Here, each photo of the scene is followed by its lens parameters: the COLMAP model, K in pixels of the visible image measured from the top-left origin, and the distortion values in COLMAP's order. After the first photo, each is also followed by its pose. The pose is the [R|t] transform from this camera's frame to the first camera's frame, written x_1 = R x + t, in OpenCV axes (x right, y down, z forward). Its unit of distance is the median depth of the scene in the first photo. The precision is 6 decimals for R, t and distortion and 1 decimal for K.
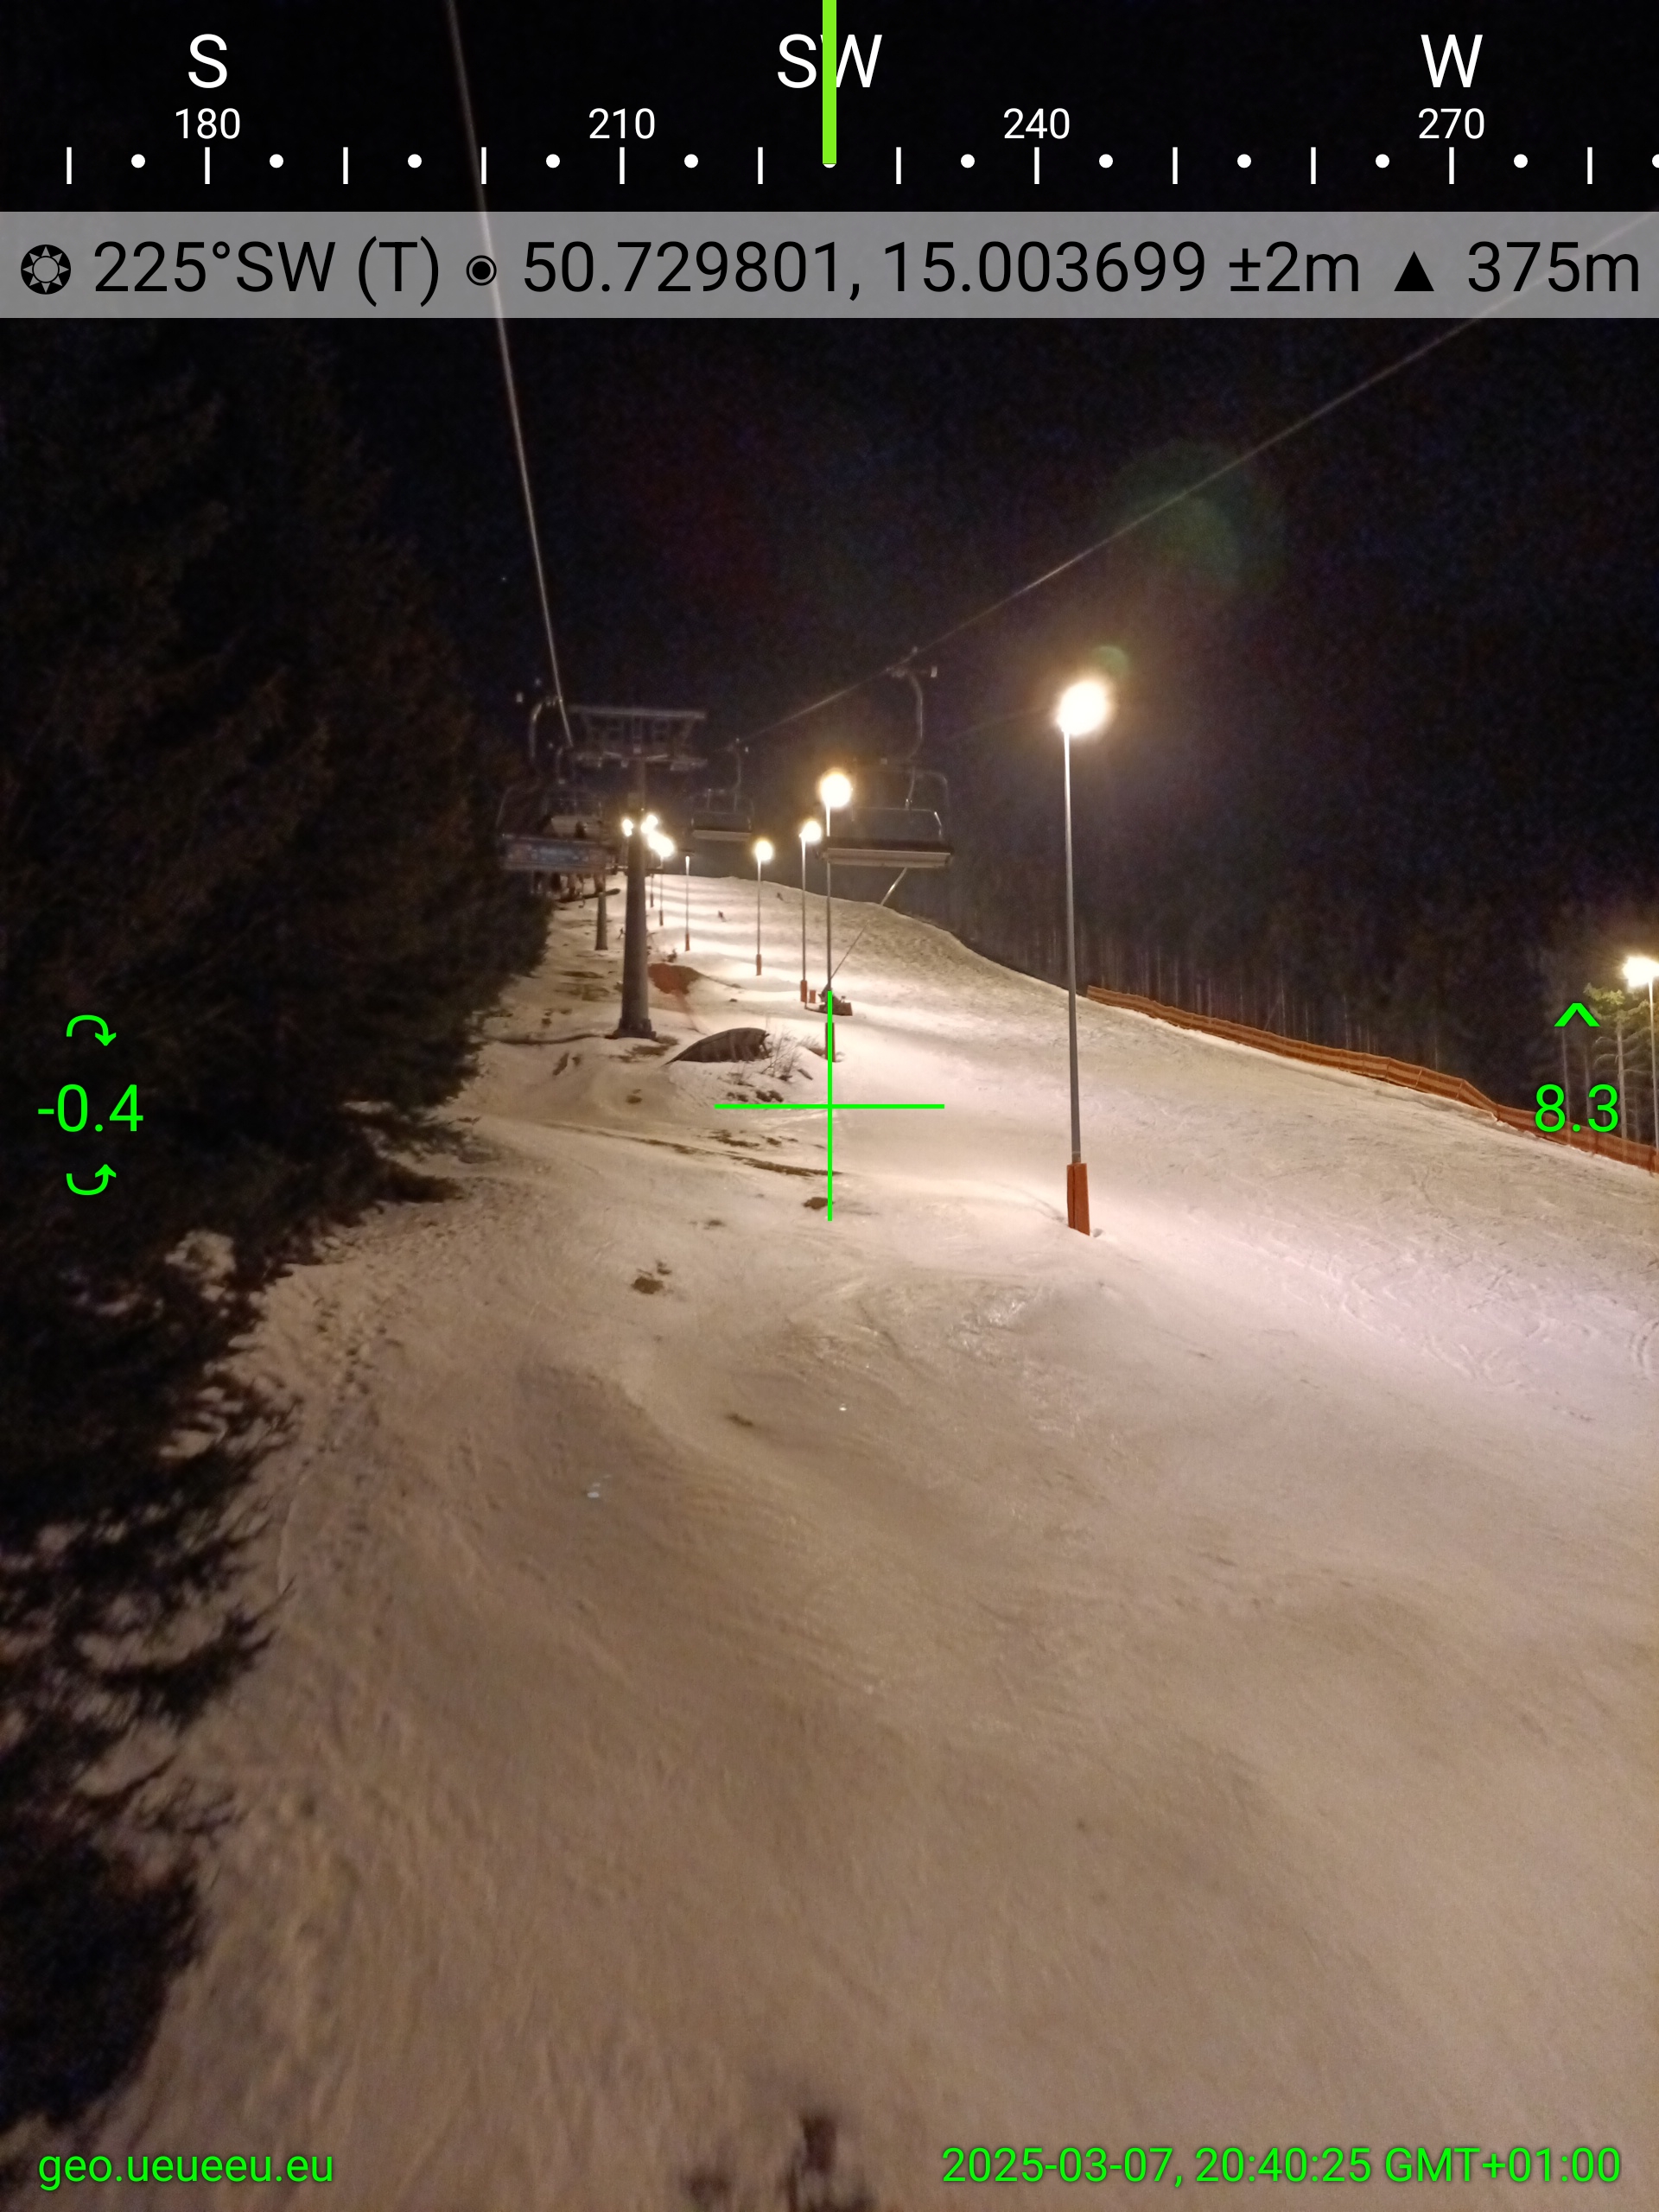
lens RADIAL K [[1653.8, 0, 829.5], [0, 1653.8, 1106.0], [0, 0, 1]] dist [0.005473, -0.009228]
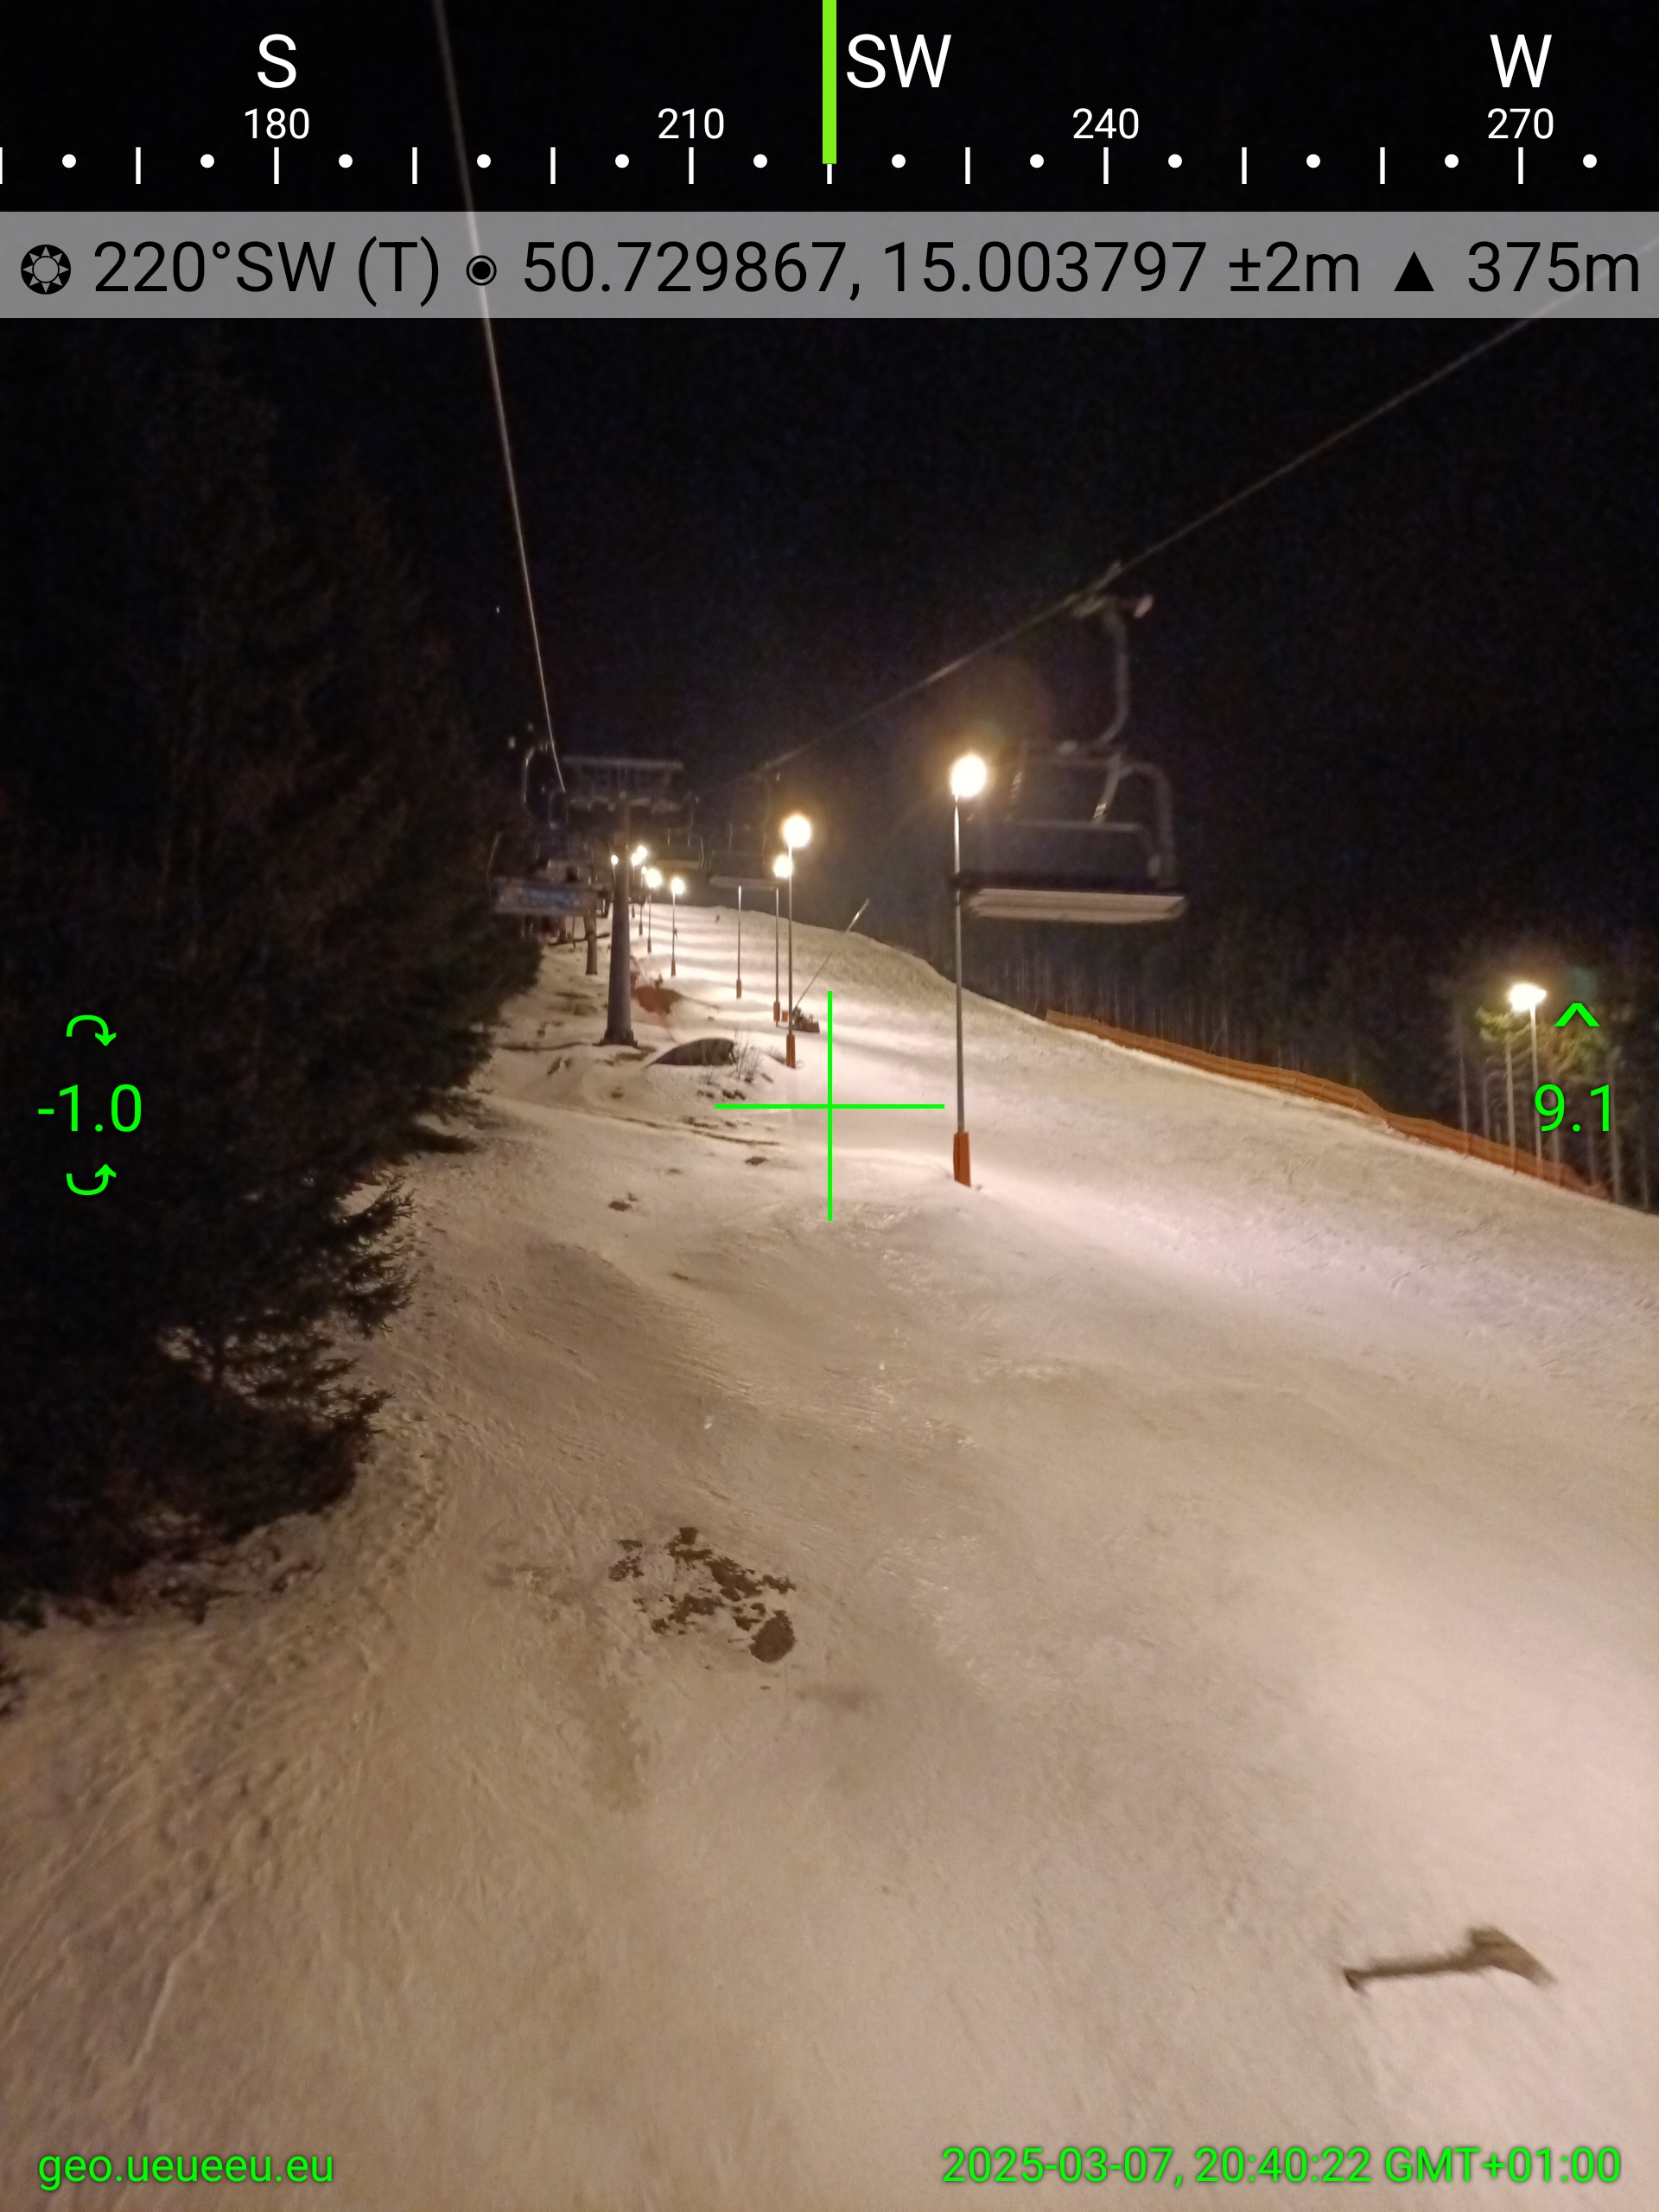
lens RADIAL K [[1653.8, 0, 829.5], [0, 1653.8, 1106.0], [0, 0, 1]] dist [0.005473, -0.009228]
pose [[0.999957, 0.006795, 0.006294, 0.025389], [-0.006679, 0.999809, -0.018365, 0.024504], [-0.006417, 0.018323, 0.999812, -0.172497]]
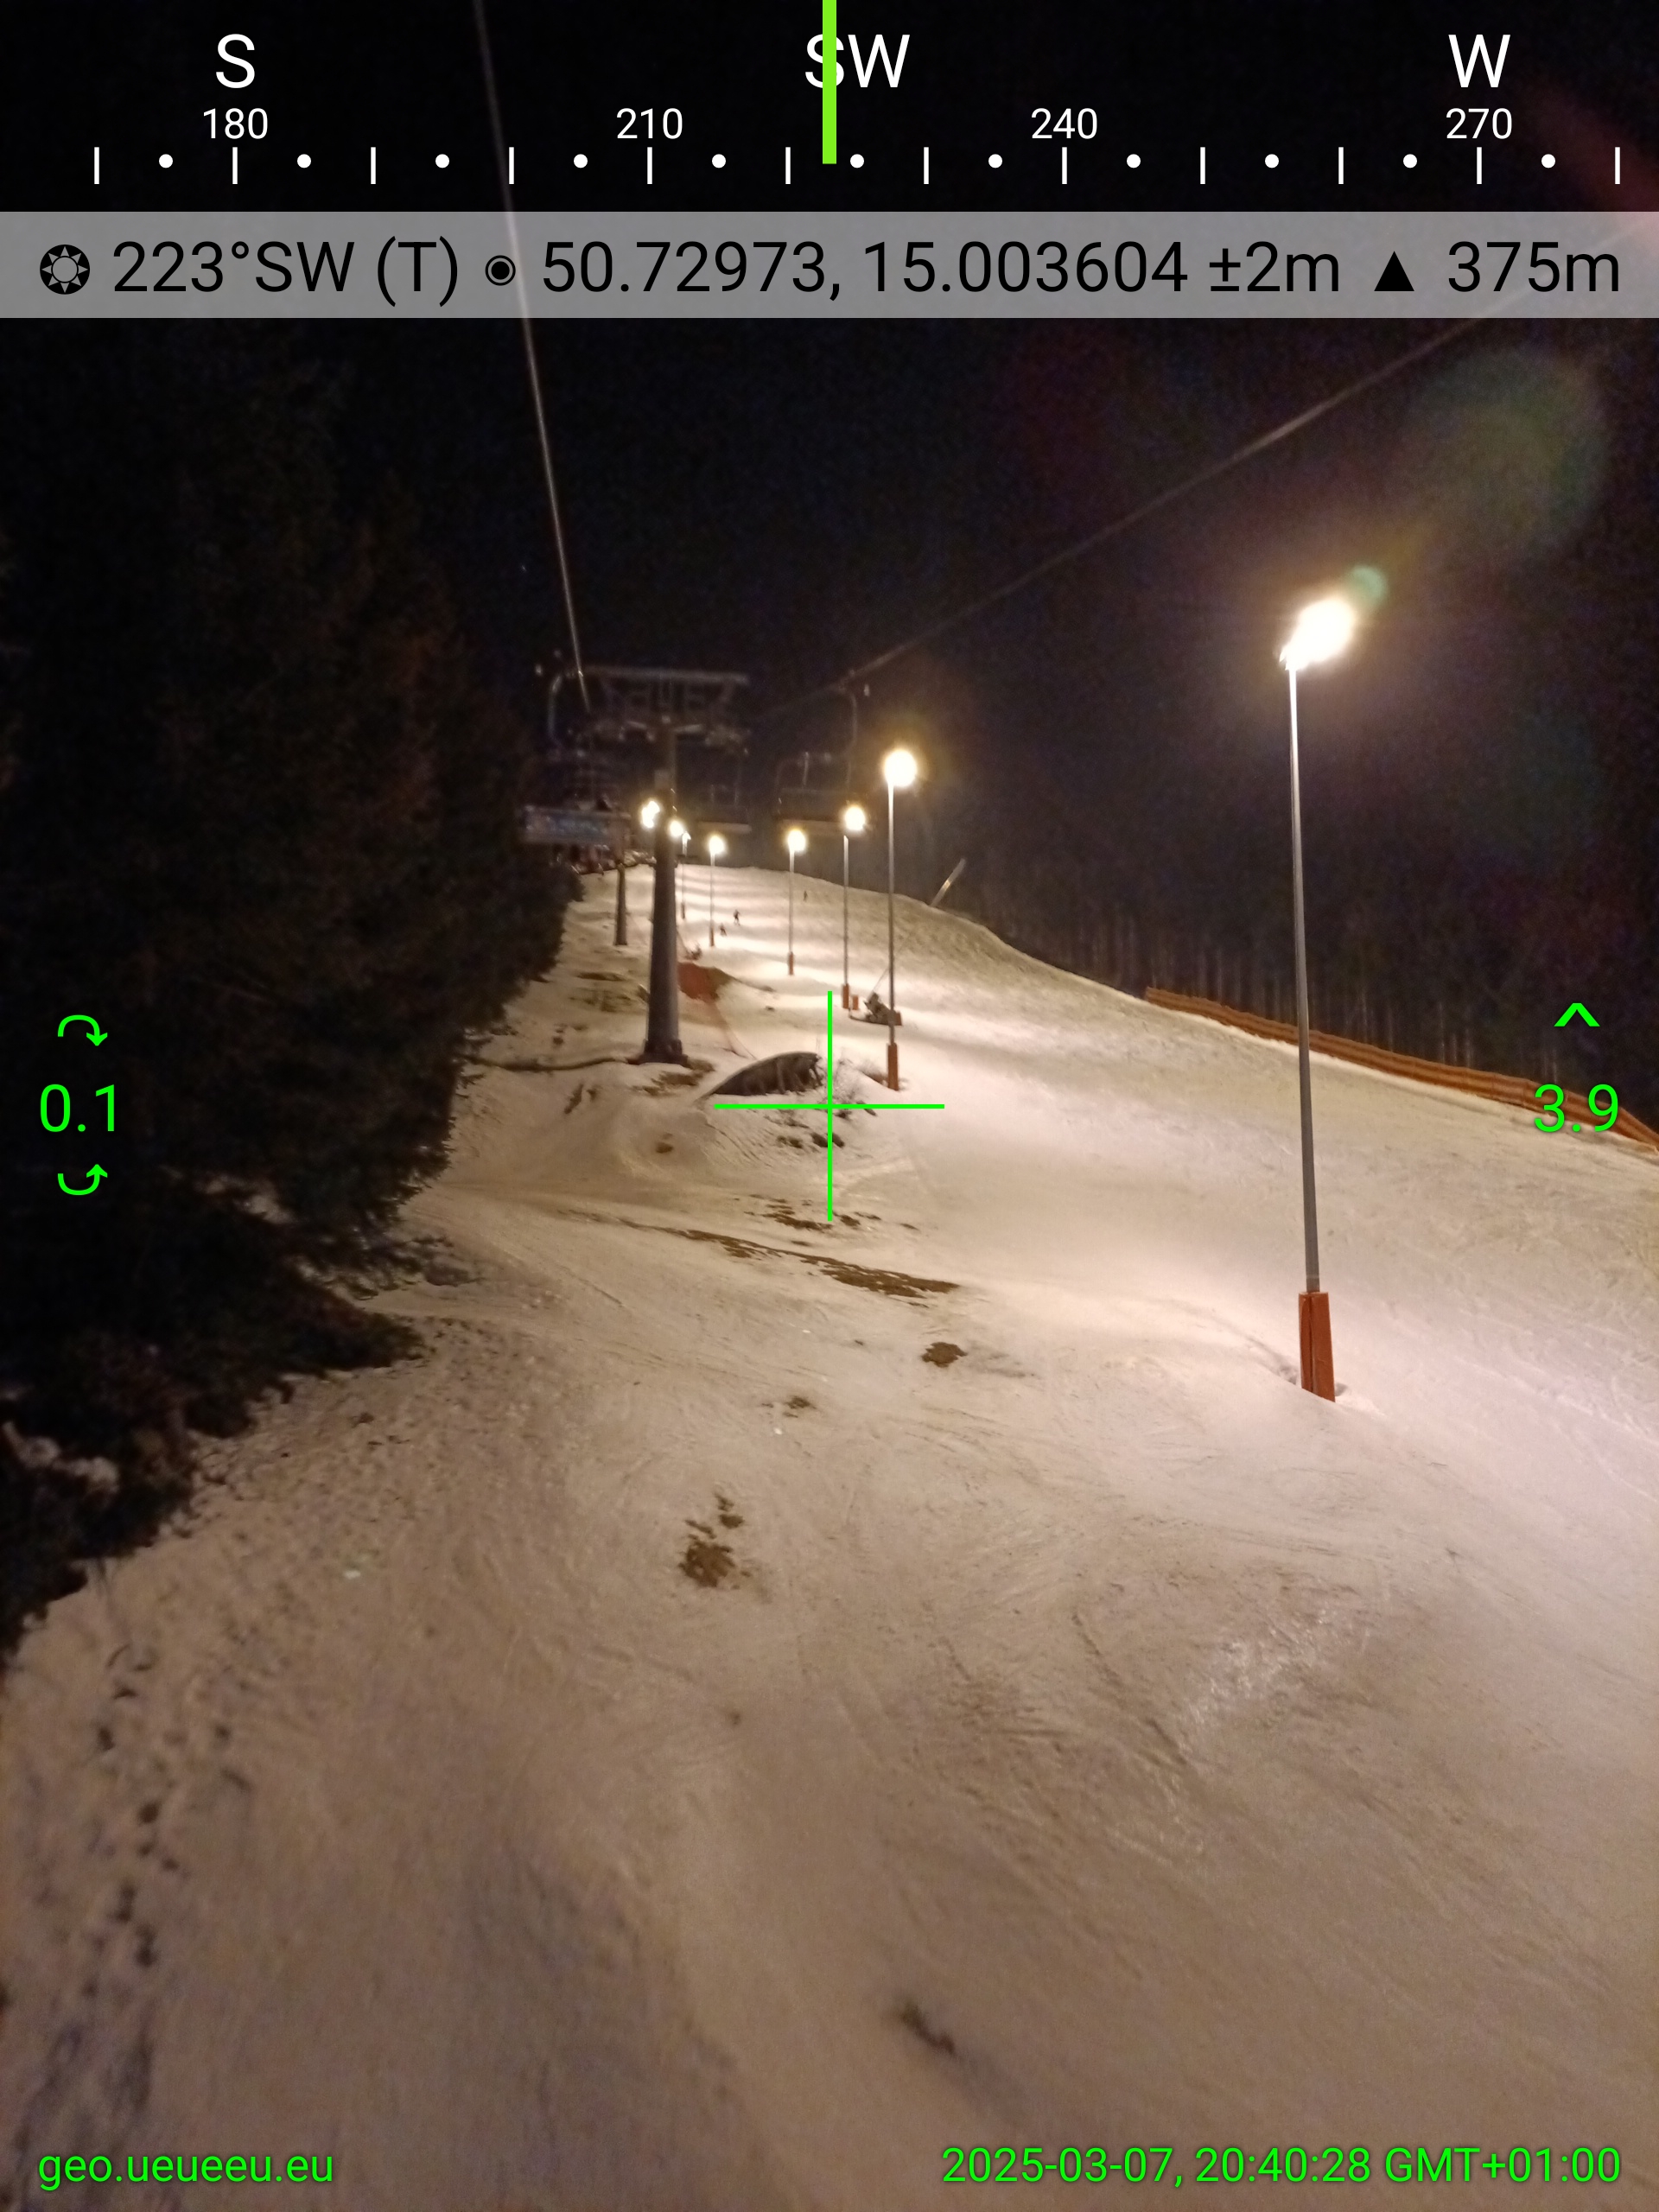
lens RADIAL K [[1653.8, 0, 829.5], [0, 1653.8, 1106.0], [0, 0, 1]] dist [0.005473, -0.009228]
pose [[0.999935, 0.004669, -0.010362, -0.029288], [-0.004610, 0.999974, 0.005622, -0.029425], [0.010388, -0.005574, 0.999931, 0.195720]]
